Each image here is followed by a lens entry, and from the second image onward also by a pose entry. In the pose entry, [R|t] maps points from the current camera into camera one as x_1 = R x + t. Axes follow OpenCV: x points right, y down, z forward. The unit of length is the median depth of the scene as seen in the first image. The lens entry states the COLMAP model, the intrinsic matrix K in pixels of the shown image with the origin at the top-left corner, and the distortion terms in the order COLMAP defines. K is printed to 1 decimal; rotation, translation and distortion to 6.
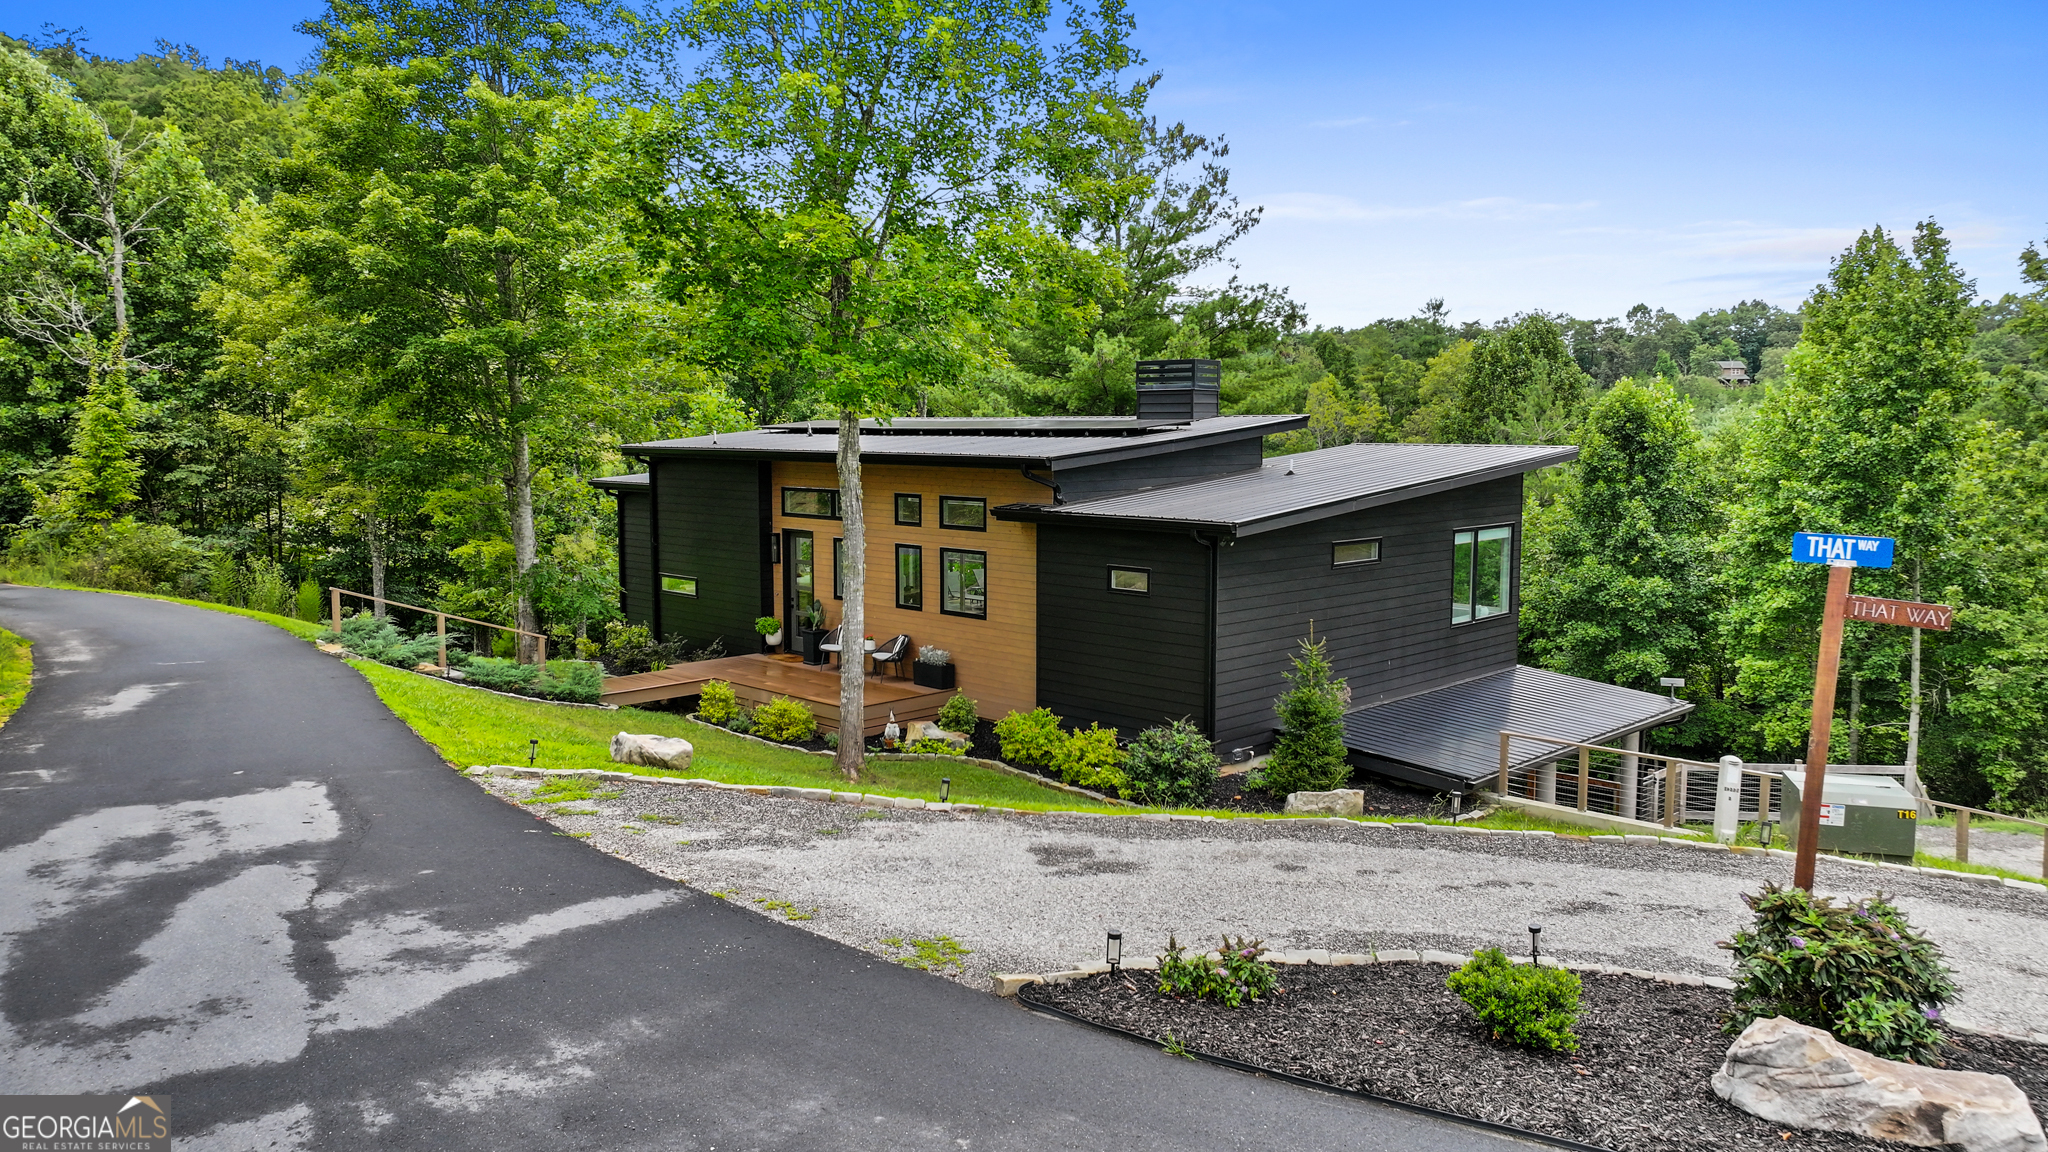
lens RADIAL K [[1452.2, 0, 1024.0], [0, 1452.2, 576.0], [0, 0, 1]] dist [-0.005606, 0.021825]
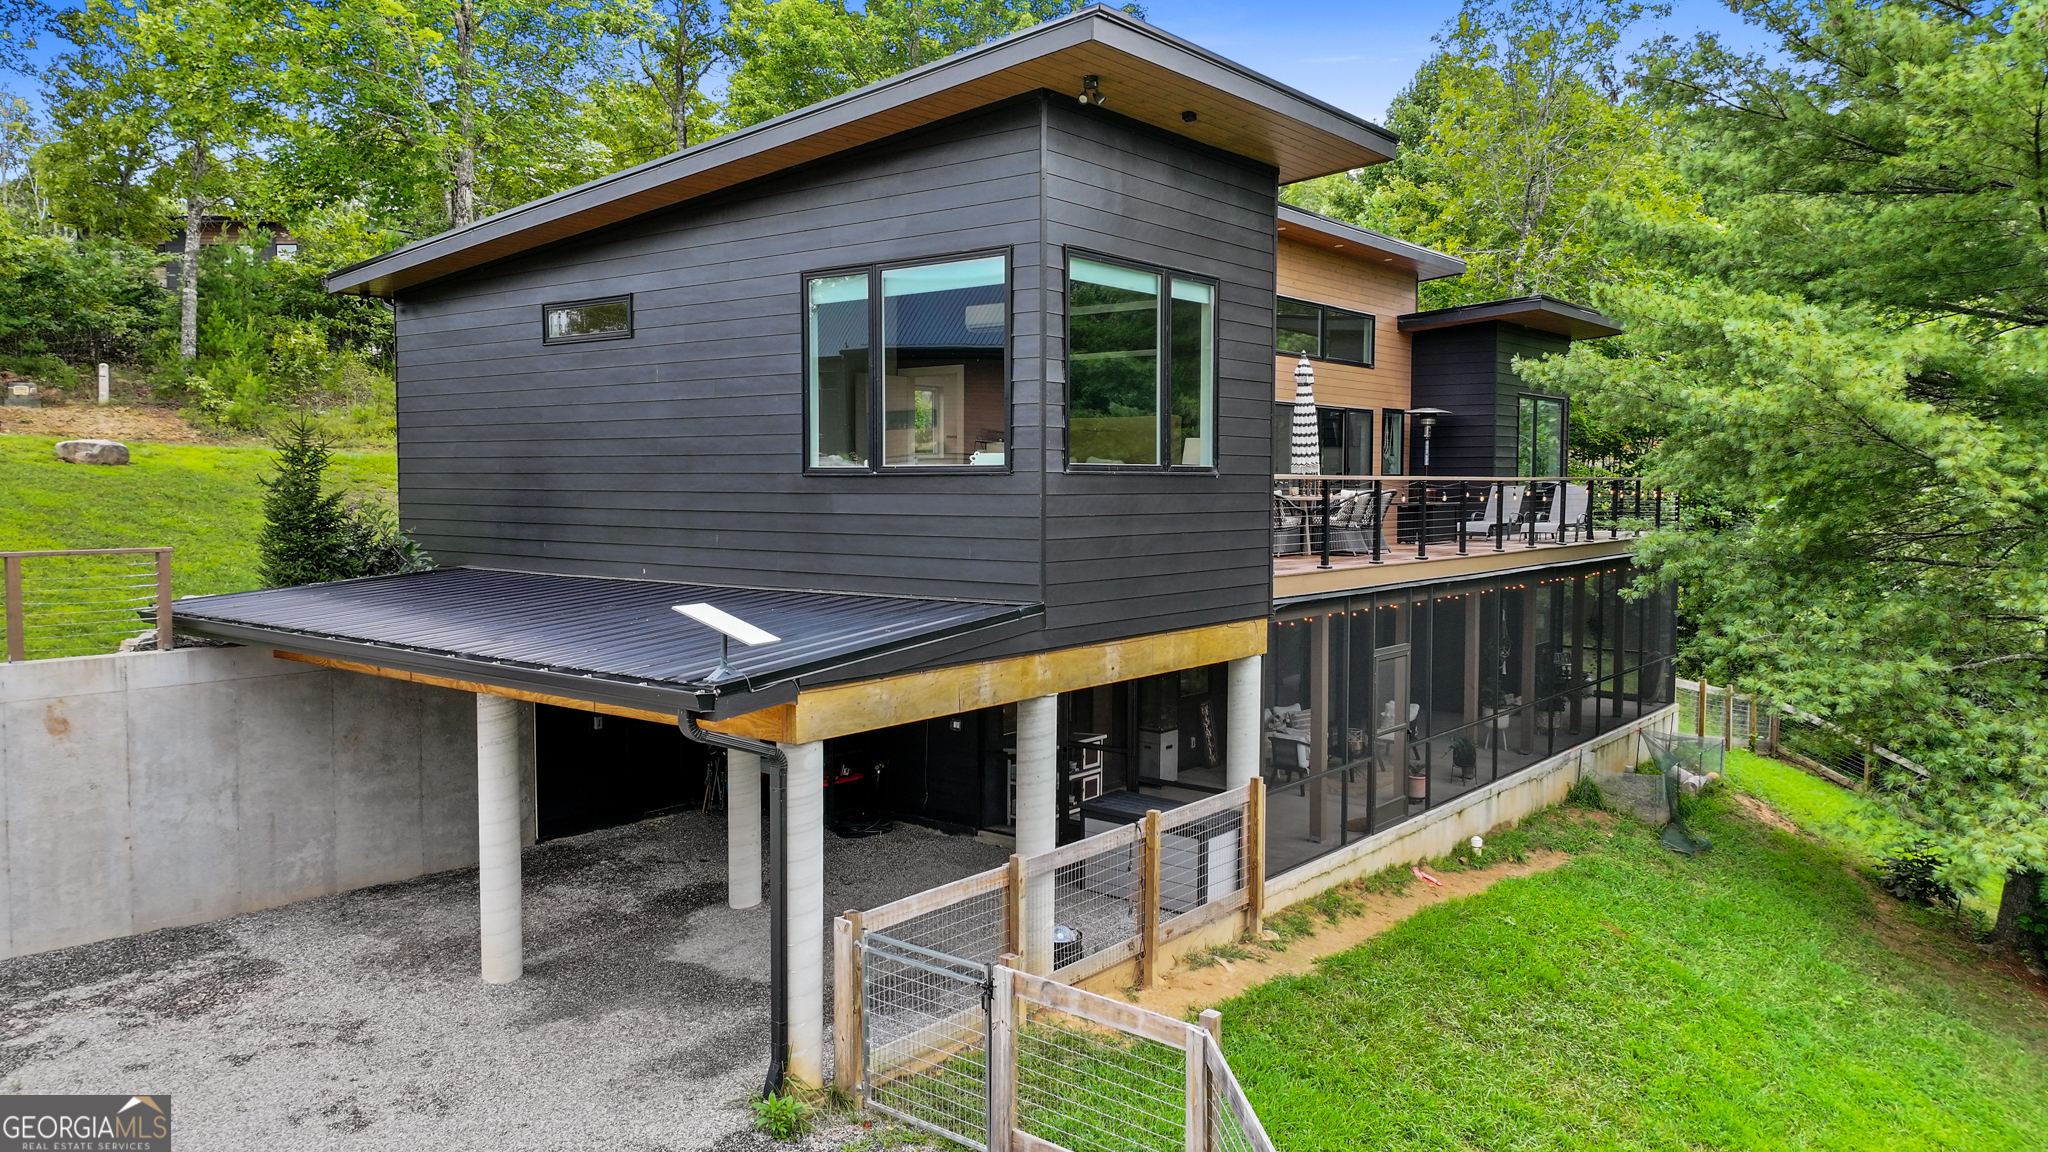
lens RADIAL K [[1452.2, 0, 1024.0], [0, 1452.2, 576.0], [0, 0, 1]] dist [-0.005606, 0.021825]
pose [[0.110567, 0.062401, -0.991908, 0.813196], [-0.107052, 0.992968, 0.050534, 0.037885], [0.988086, 0.100599, 0.116470, 1.046309]]
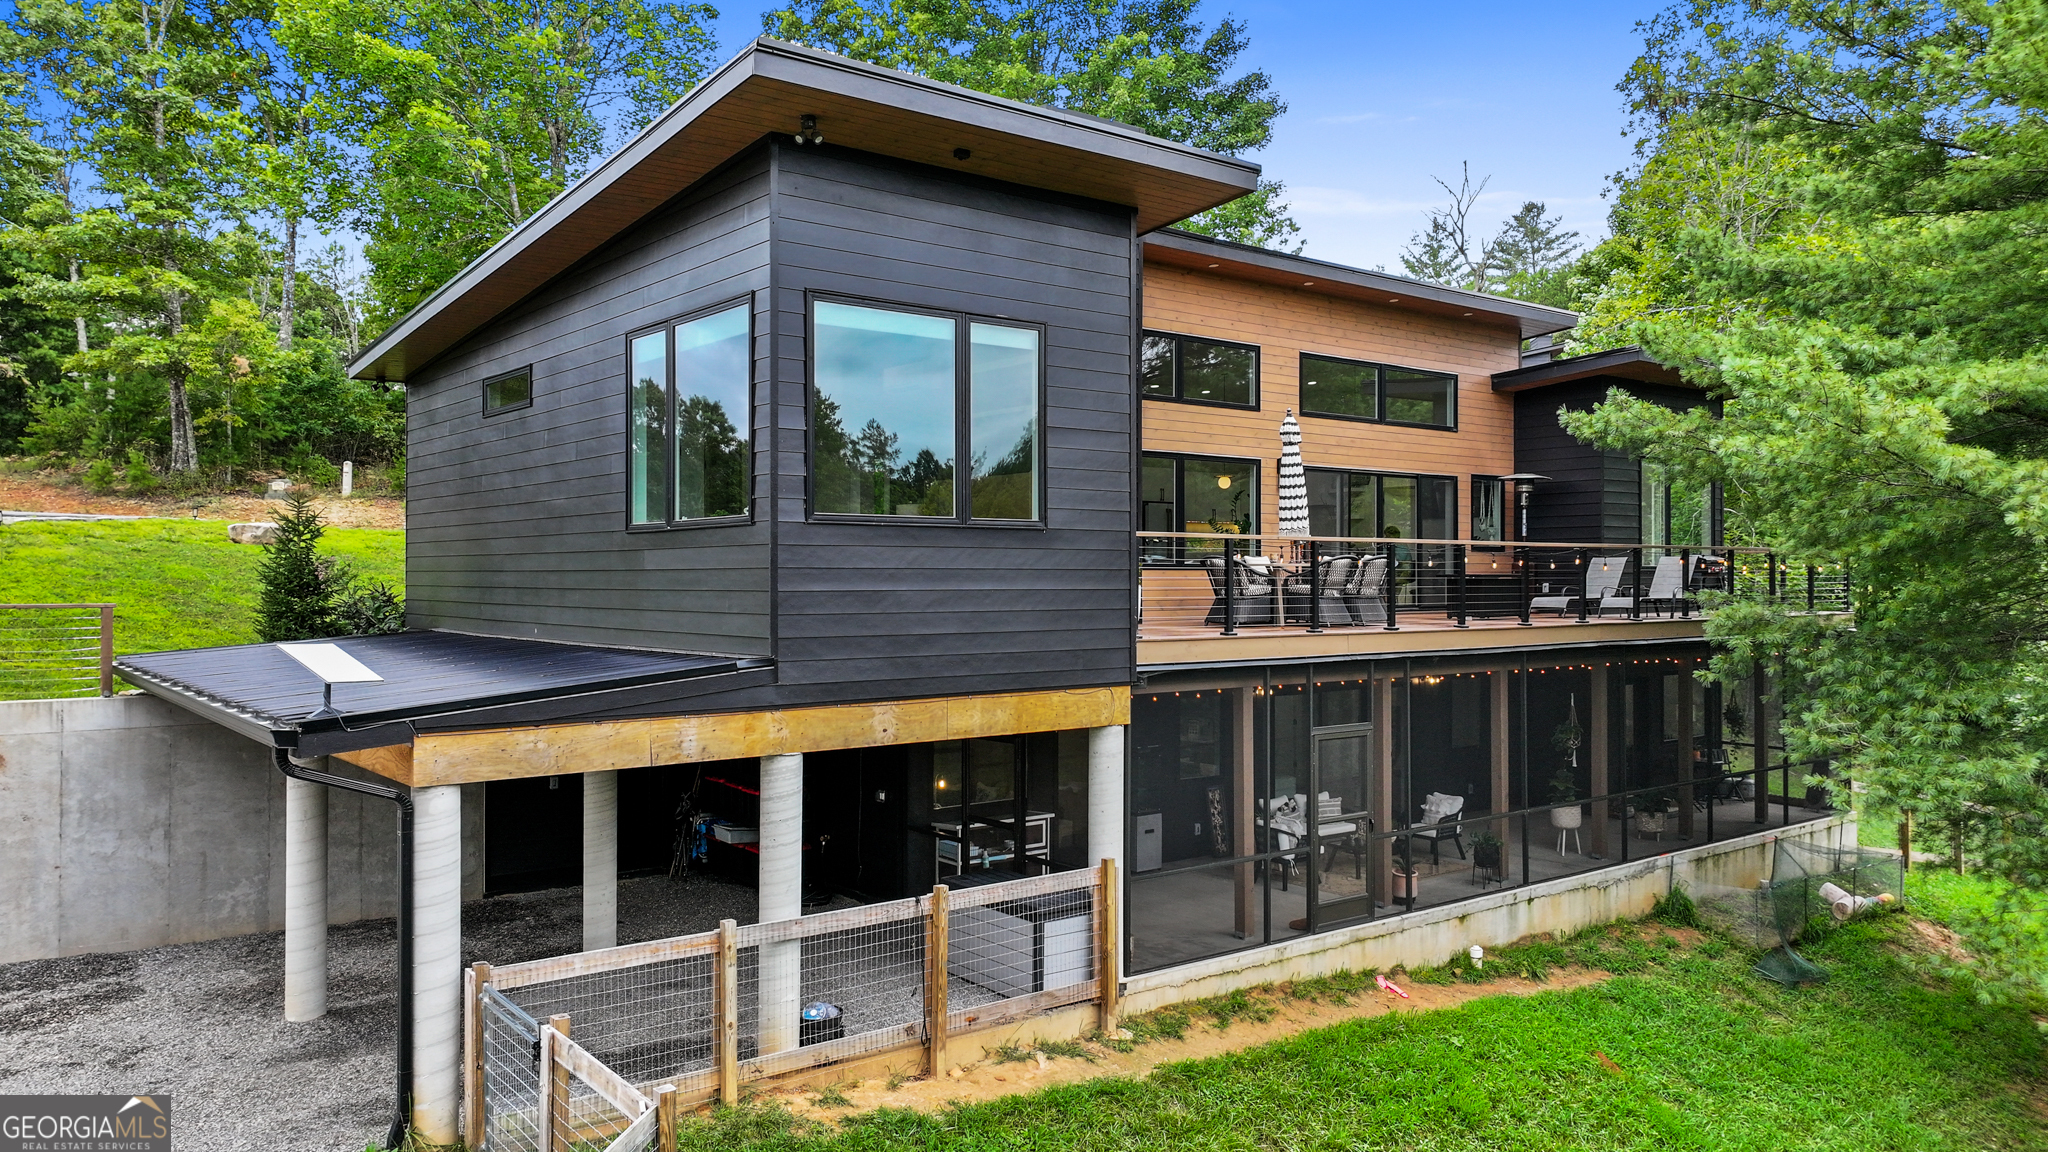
lens RADIAL K [[1455.5, 0, 1024.0], [0, 1455.5, 576.0], [0, 0, 1]] dist [-0.014856, 0.031367]
pose [[-0.123193, -0.003285, -0.992377, 0.789463], [-0.105722, 0.994347, 0.009833, 0.032160], [0.986735, 0.106127, -0.122844, 1.227239]]
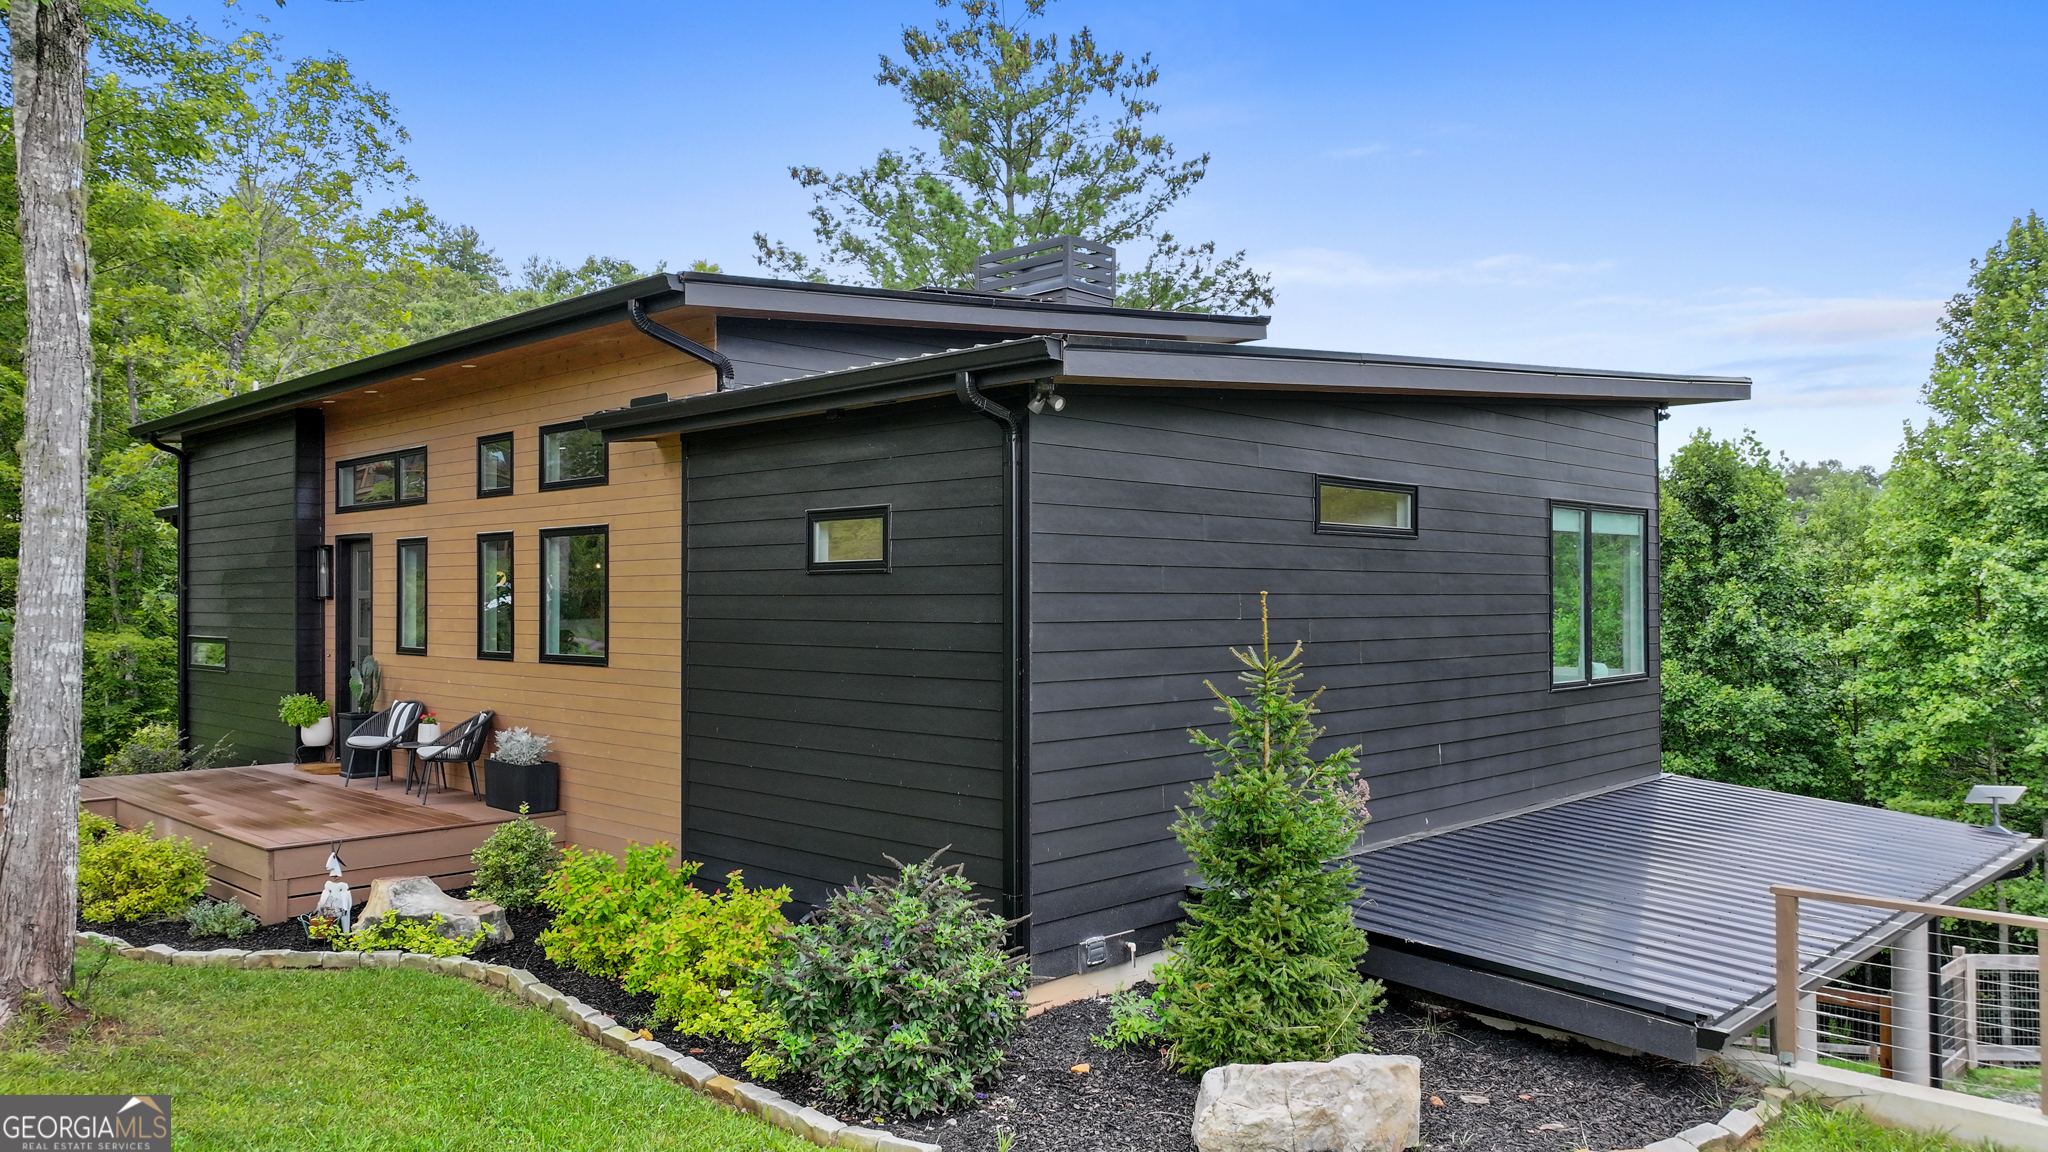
lens RADIAL K [[1452.7, 0, 1019.1], [0, 1452.7, 584.7], [0, 0, 1]] dist [0.002714, -0.002014]
pose [[0.999979, -0.004122, 0.005065, 0.106029], [0.004671, 0.993496, -0.113772, 0.057417], [-0.004563, 0.113793, 0.993494, 0.498197]]
